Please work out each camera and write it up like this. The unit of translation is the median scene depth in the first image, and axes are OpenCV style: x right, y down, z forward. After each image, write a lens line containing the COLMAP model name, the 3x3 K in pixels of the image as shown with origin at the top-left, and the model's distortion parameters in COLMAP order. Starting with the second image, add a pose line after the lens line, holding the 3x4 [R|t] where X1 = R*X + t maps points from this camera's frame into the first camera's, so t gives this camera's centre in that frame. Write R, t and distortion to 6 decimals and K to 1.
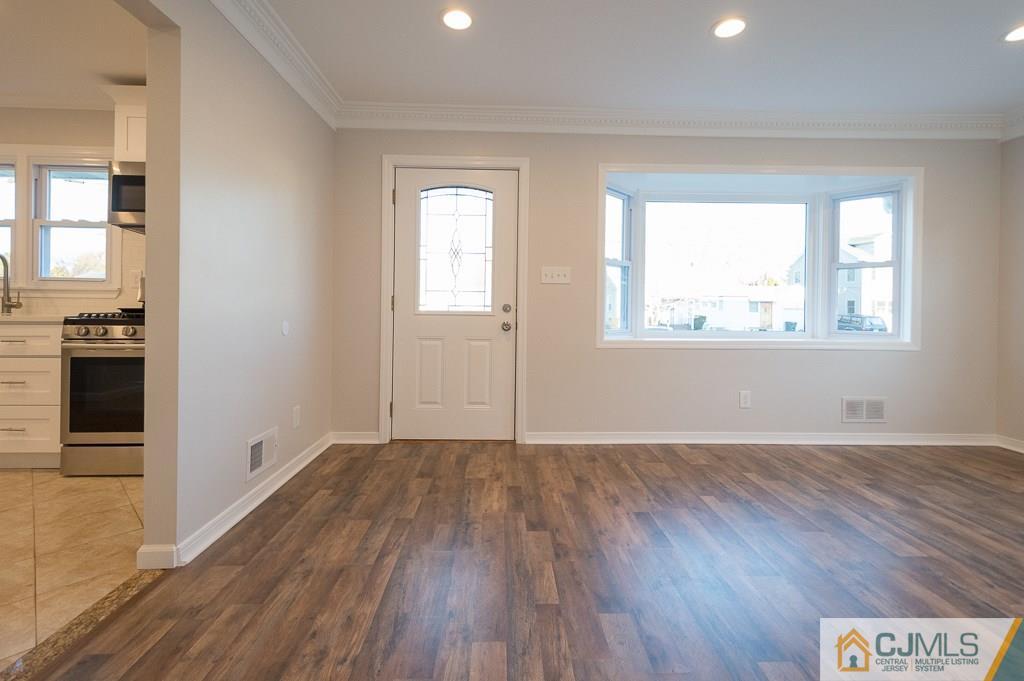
lens RADIAL K [[455.2, 0, 508.5], [0, 455.2, 306.0], [0, 0, 1]] dist [0.012505, -0.000523]
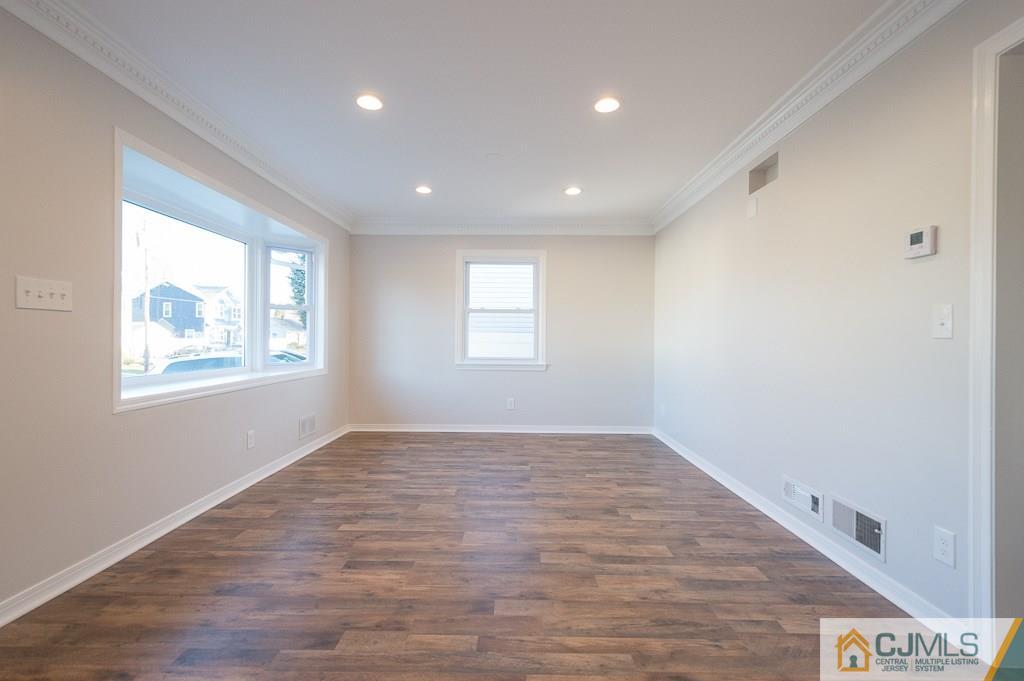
lens RADIAL K [[451.9, 0, 516.1], [0, 451.9, 337.9], [0, 0, 1]] dist [0.010779, -0.000399]
pose [[0.019130, -0.007543, 0.999789, -0.480530], [-0.006329, 0.999951, 0.007666, -0.025179], [-0.999797, -0.006475, 0.019082, 0.460772]]
